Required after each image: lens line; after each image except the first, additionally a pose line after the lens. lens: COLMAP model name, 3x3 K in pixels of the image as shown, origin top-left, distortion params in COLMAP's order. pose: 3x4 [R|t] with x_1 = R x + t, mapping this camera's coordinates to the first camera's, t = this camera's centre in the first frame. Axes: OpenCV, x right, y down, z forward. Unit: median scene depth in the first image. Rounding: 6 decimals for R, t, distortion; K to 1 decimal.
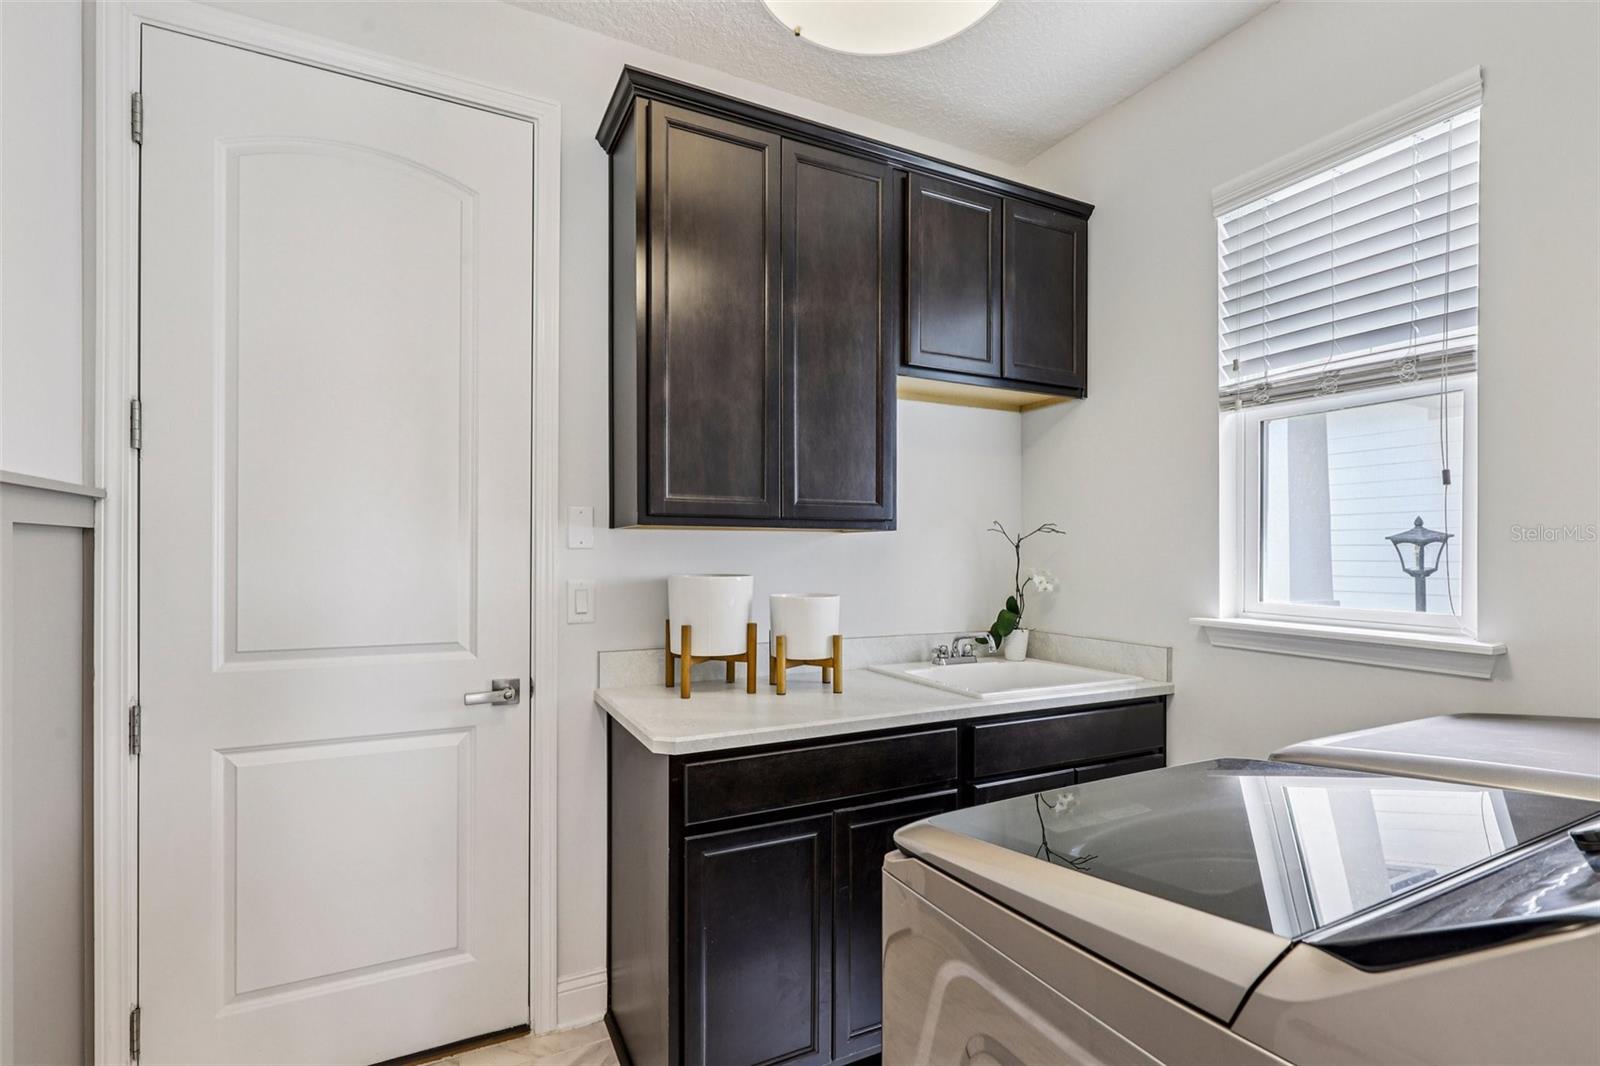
lens RADIAL K [[740.9, 0, 802.3], [0, 740.9, 541.3], [0, 0, 1]] dist [0.001471, -0.001861]
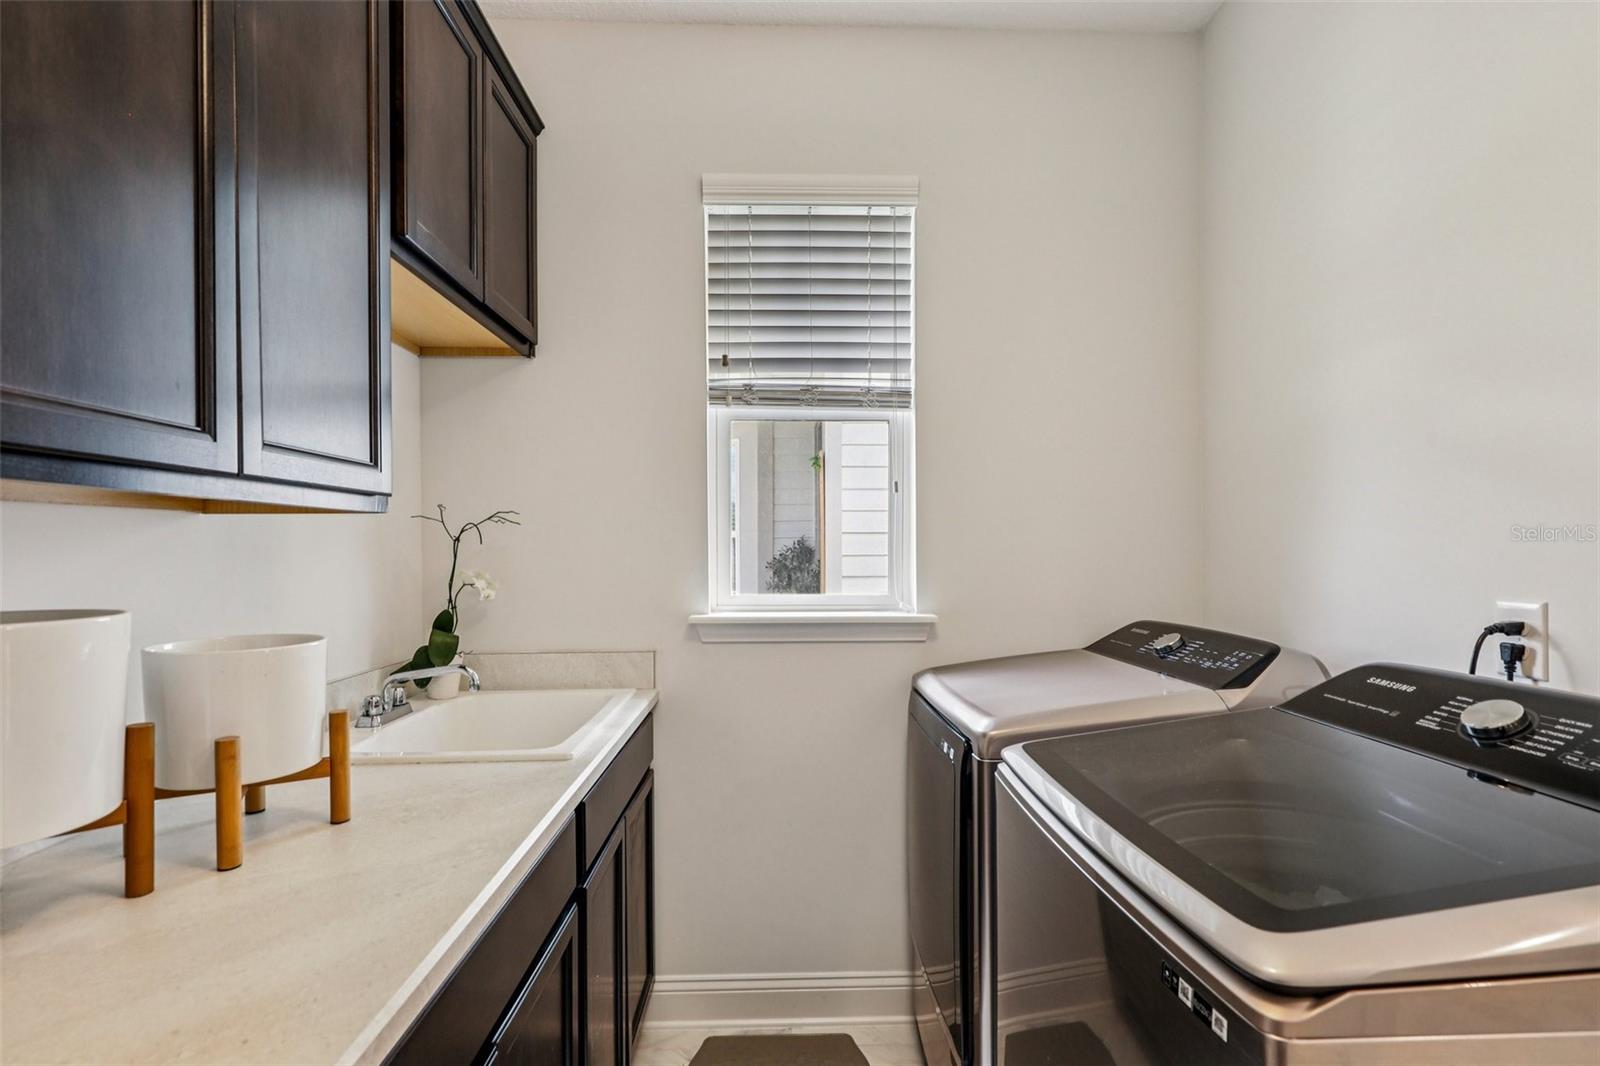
lens RADIAL K [[740.9, 0, 804.1], [0, 740.9, 545.2], [0, 0, 1]] dist [0.001471, -0.001861]
pose [[0.416521, -0.003279, 0.909120, -0.283063], [-0.009230, 0.999927, 0.007835, 0.003243], [-0.909079, -0.011654, 0.416460, 0.483909]]
